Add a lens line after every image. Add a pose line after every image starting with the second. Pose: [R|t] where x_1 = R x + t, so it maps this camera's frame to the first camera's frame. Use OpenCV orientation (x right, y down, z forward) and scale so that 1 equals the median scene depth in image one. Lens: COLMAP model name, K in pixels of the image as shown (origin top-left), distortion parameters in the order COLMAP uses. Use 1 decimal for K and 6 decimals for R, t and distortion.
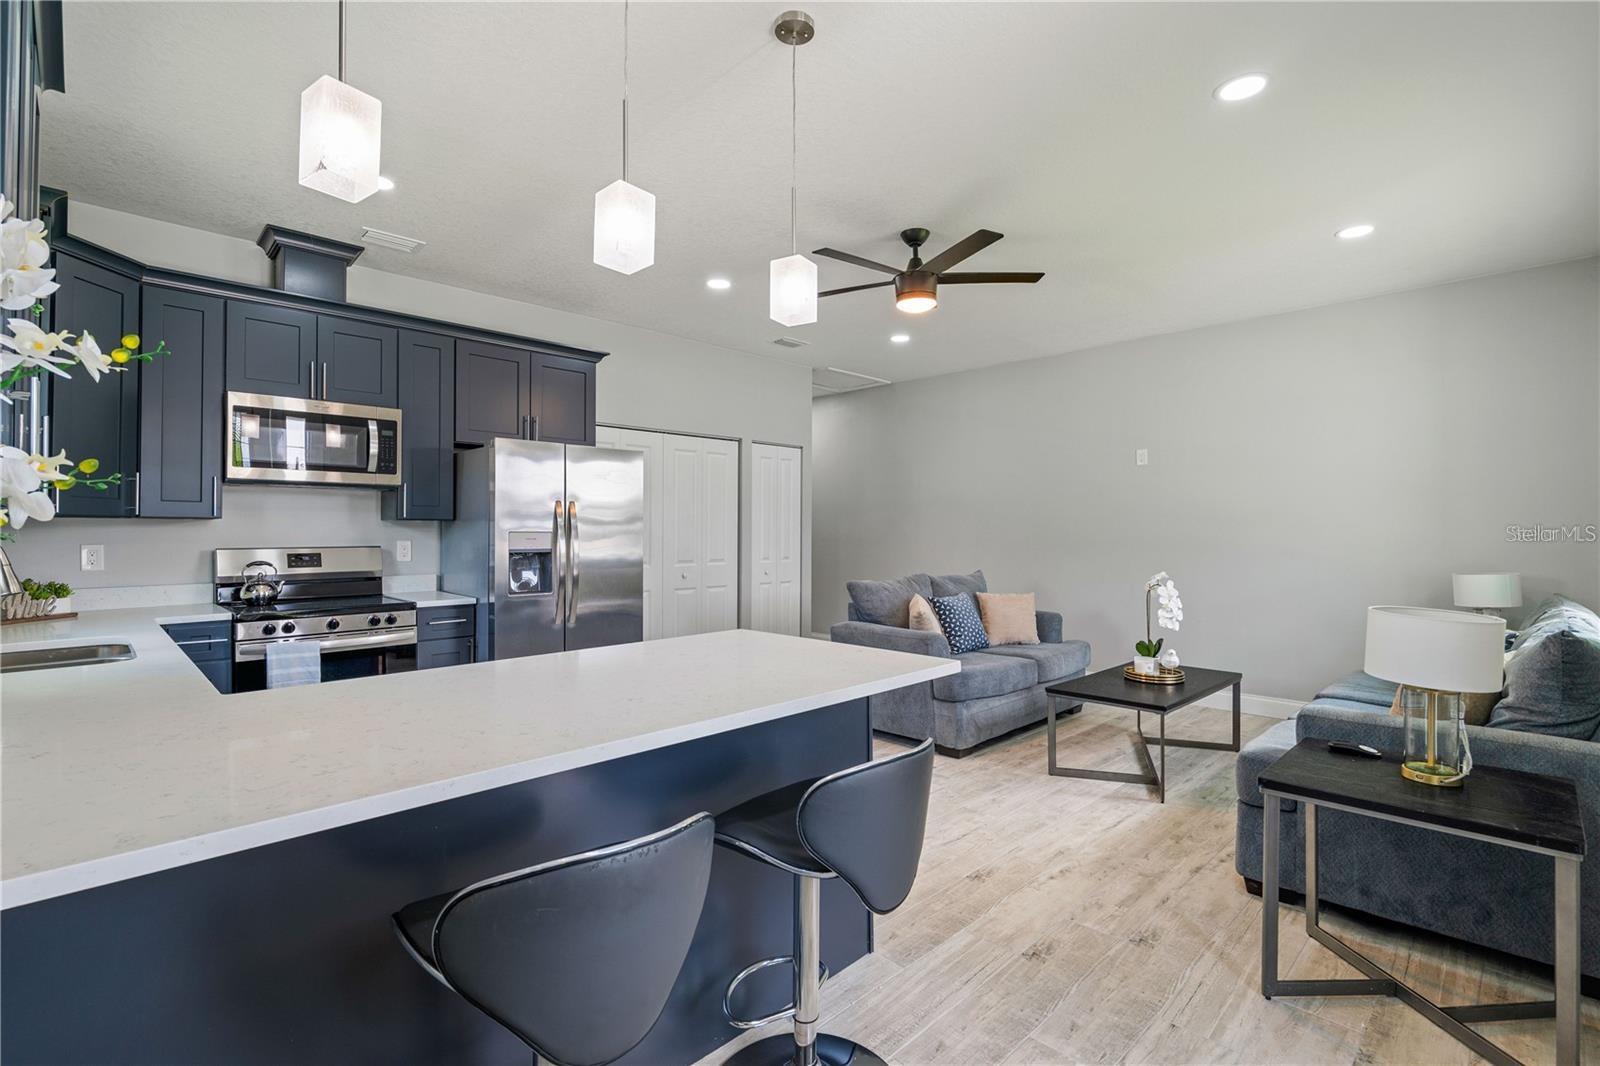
lens RADIAL K [[736.8, 0, 805.0], [0, 736.8, 528.7], [0, 0, 1]] dist [0.021000, 0.000126]
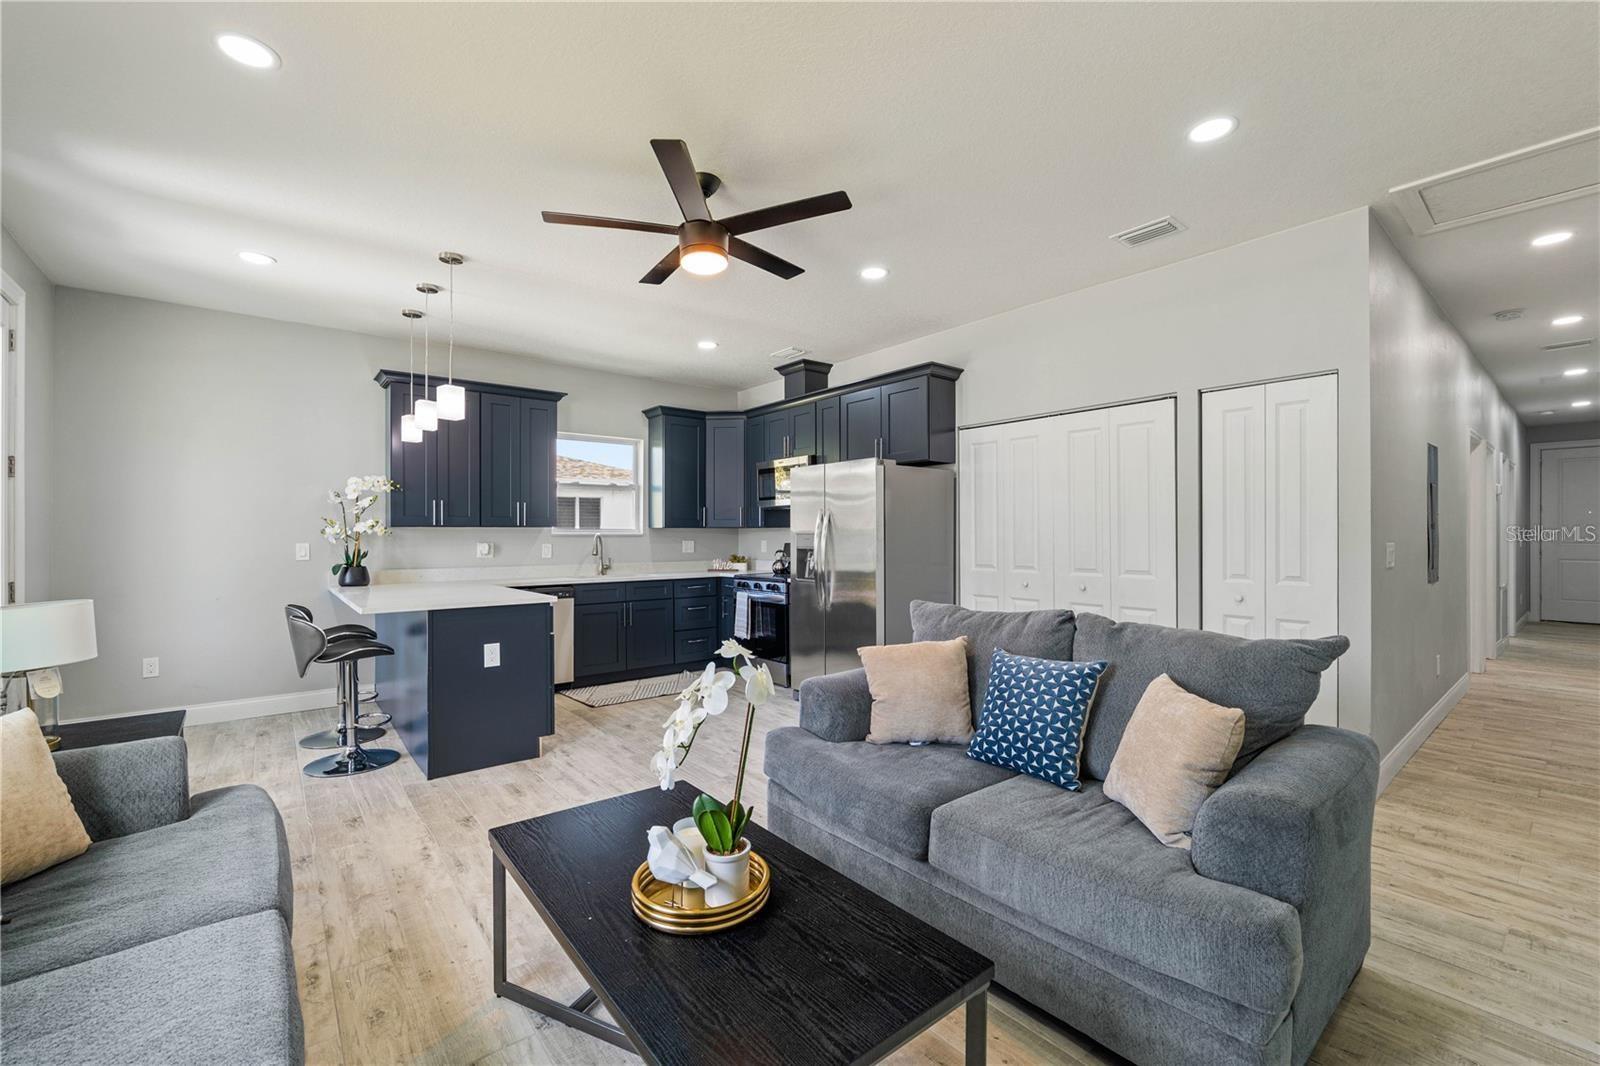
lens RADIAL K [[663.1, 0, 797.9], [0, 663.1, 535.5], [0, 0, 1]] dist [-0.010406, -0.000098]
pose [[-0.104964, 0.000215, -0.994476, 1.237778], [0.008249, 0.999966, -0.000654, 0.011572], [0.994442, -0.008272, -0.104962, 1.645203]]
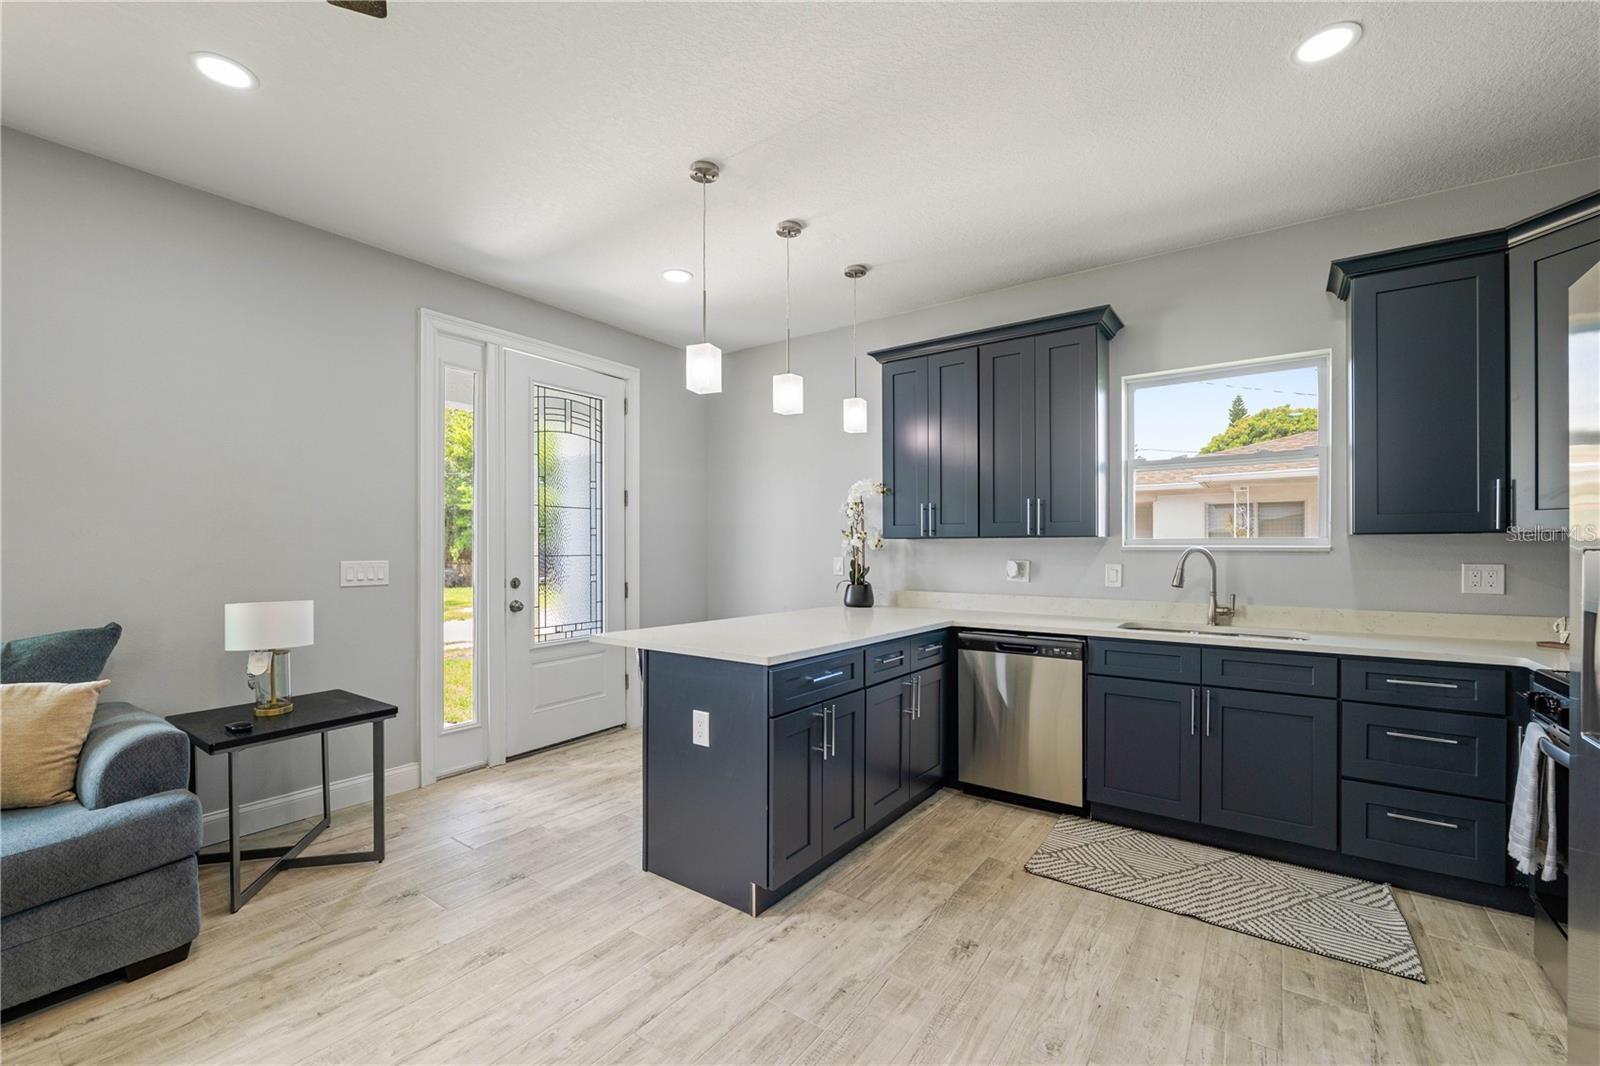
lens RADIAL K [[660.8, 0, 798.7], [0, 660.8, 548.8], [0, 0, 1]] dist [-0.009319, -0.000133]
pose [[-0.987051, -0.001535, -0.160398, 0.005866], [-0.000585, 0.999982, -0.005967, 0.008876], [0.160404, -0.005796, -0.987034, 1.794758]]
